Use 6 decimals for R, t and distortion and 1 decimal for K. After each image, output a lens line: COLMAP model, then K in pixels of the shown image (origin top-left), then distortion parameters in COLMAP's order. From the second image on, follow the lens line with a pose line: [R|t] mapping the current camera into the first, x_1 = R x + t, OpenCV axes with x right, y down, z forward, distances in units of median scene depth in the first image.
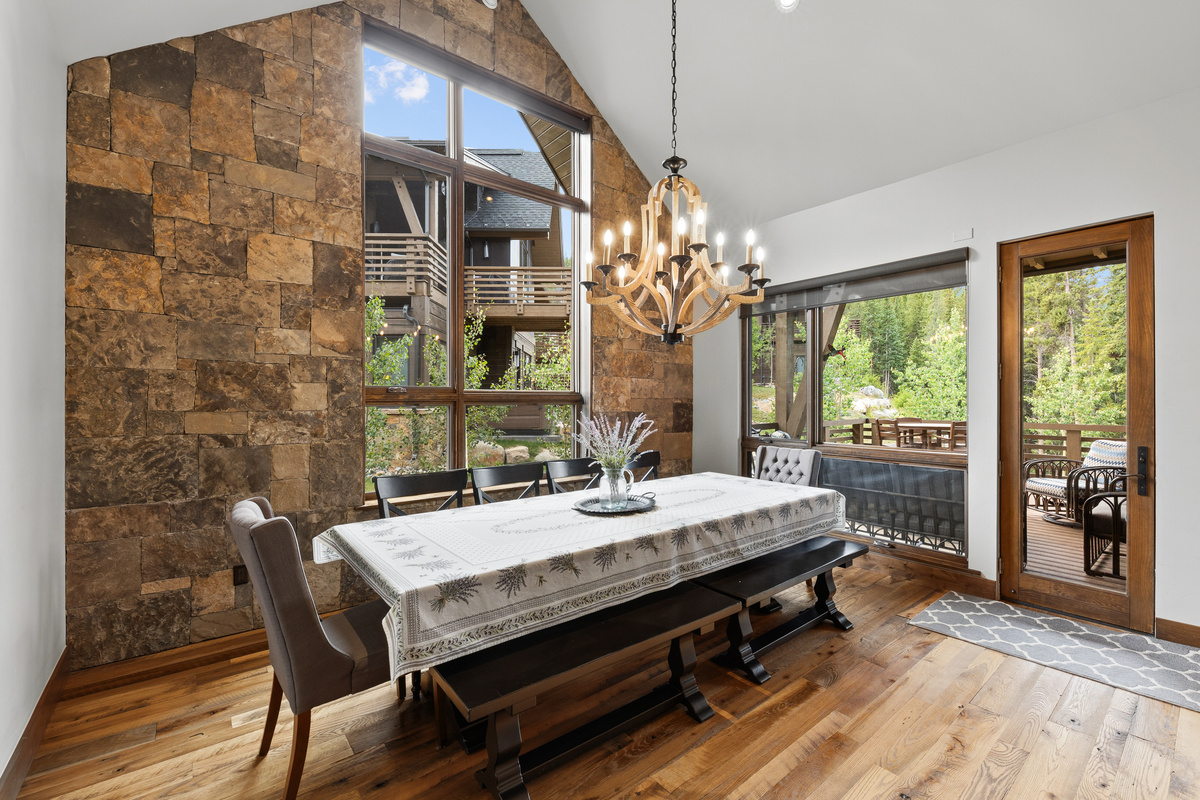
lens RADIAL K [[503.0, 0, 604.9], [0, 503.0, 397.6], [0, 0, 1]] dist [0.014173, -0.008099]
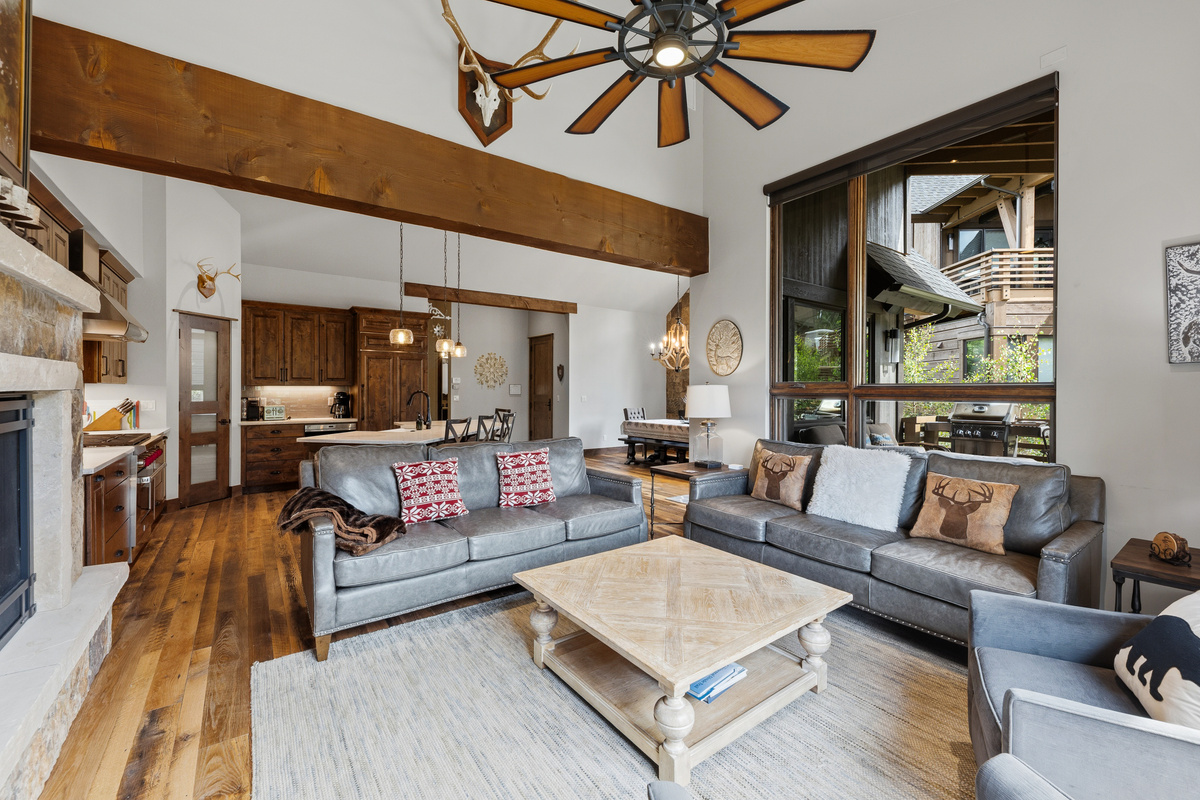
lens RADIAL K [[490.9, 0, 603.2], [0, 490.9, 392.4], [0, 0, 1]] dist [0.014324, -0.000335]
pose [[-0.055866, 0.004832, -0.998427, 2.755987], [-0.000684, 0.999988, 0.004878, 0.011096], [0.998438, 0.000956, -0.055862, 0.545910]]
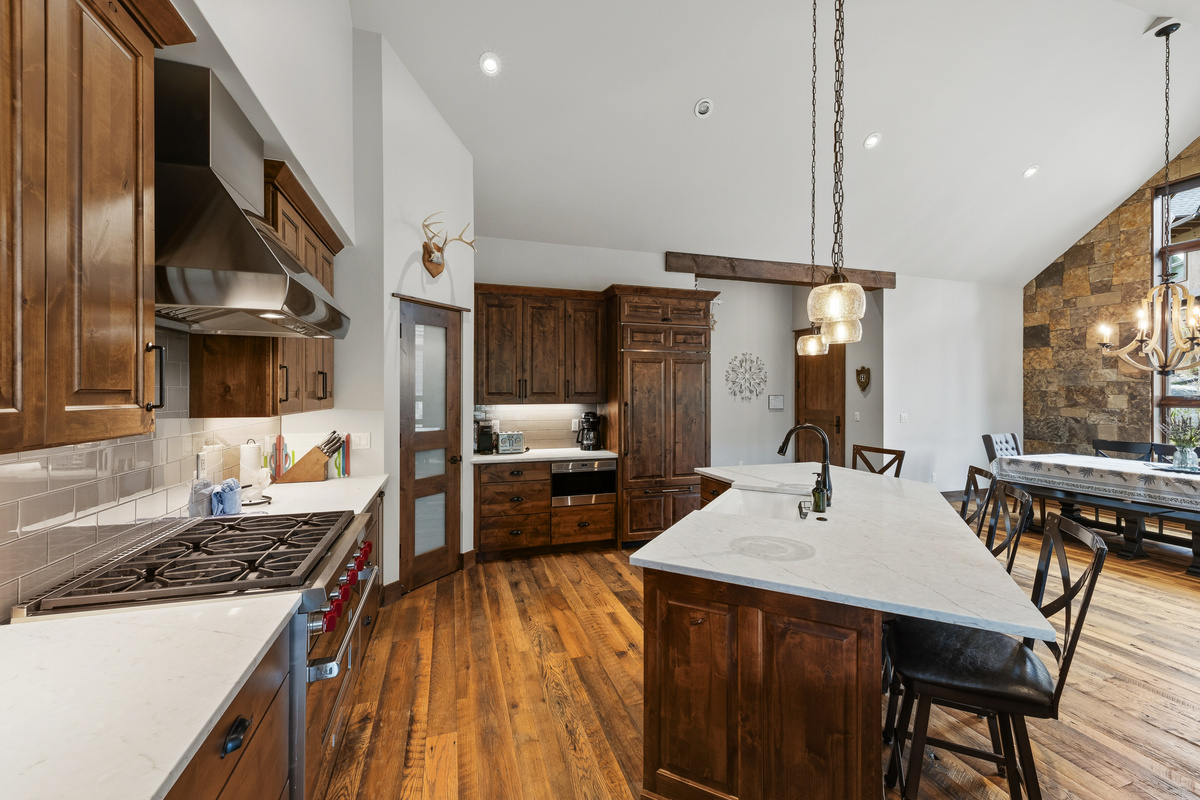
lens RADIAL K [[486.6, 0, 606.4], [0, 486.6, 396.1], [0, 0, 1]] dist [0.016398, -0.007308]
pose [[-0.365409, 0.004973, -0.930834, 1.986085], [0.001684, 0.999988, 0.004681, -0.036935], [0.930846, 0.000143, -0.365413, -0.171913]]
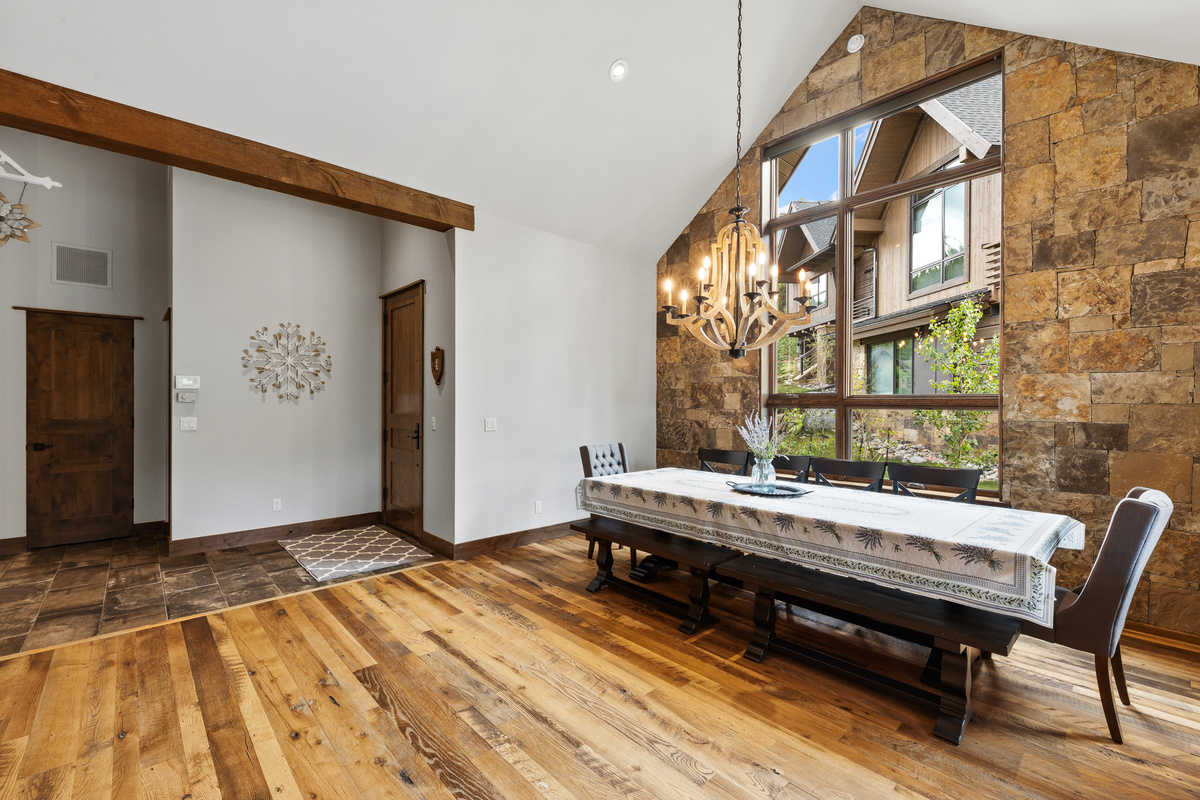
lens RADIAL K [[512.6, 0, 603.9], [0, 512.6, 406.3], [0, 0, 1]] dist [0.002983, -0.000329]
pose [[0.064684, 0.007548, -0.997877, 1.094093], [-0.002633, 0.999969, 0.007393, 0.003367], [0.997902, 0.002149, 0.064702, 0.474427]]
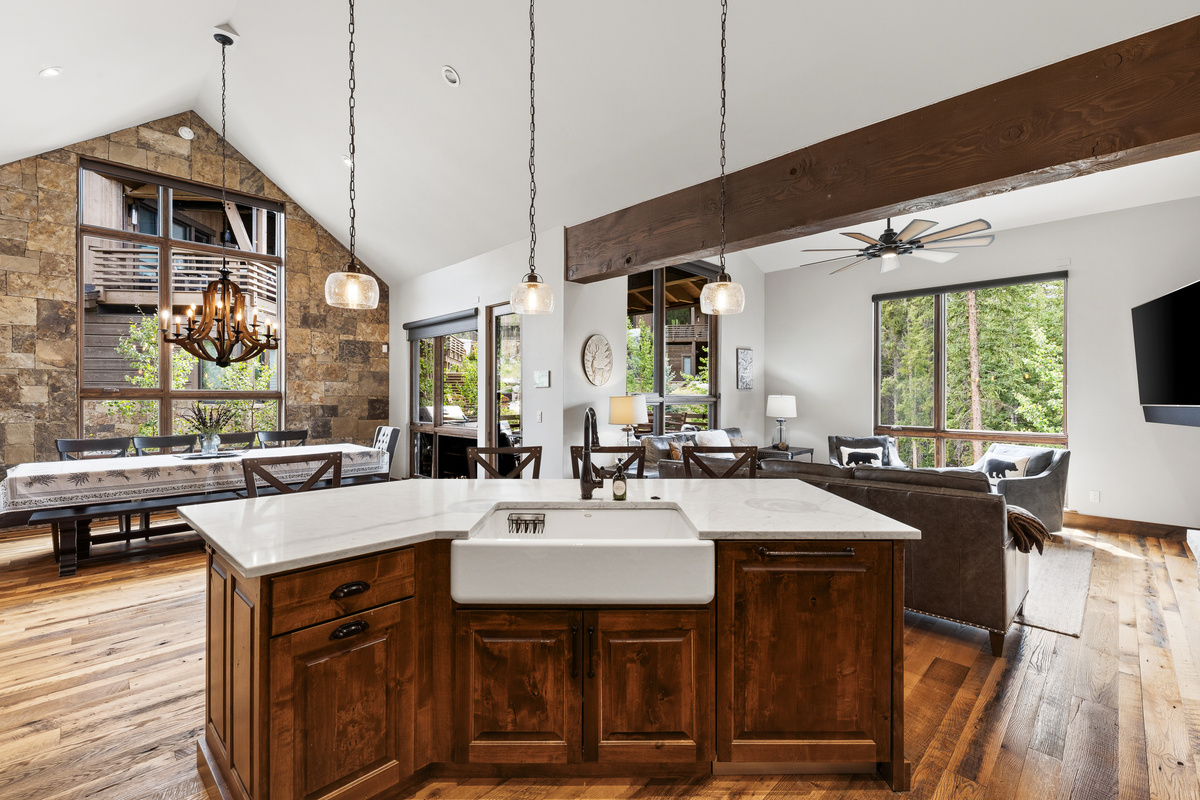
lens RADIAL K [[515.8, 0, 603.1], [0, 515.8, 397.2], [0, 0, 1]] dist [0.016497, -0.008827]
pose [[0.994415, 0.002133, 0.105523, 1.075849], [-0.002566, 0.999989, 0.003963, -0.003717], [-0.105514, -0.004211, 0.994409, -0.869568]]
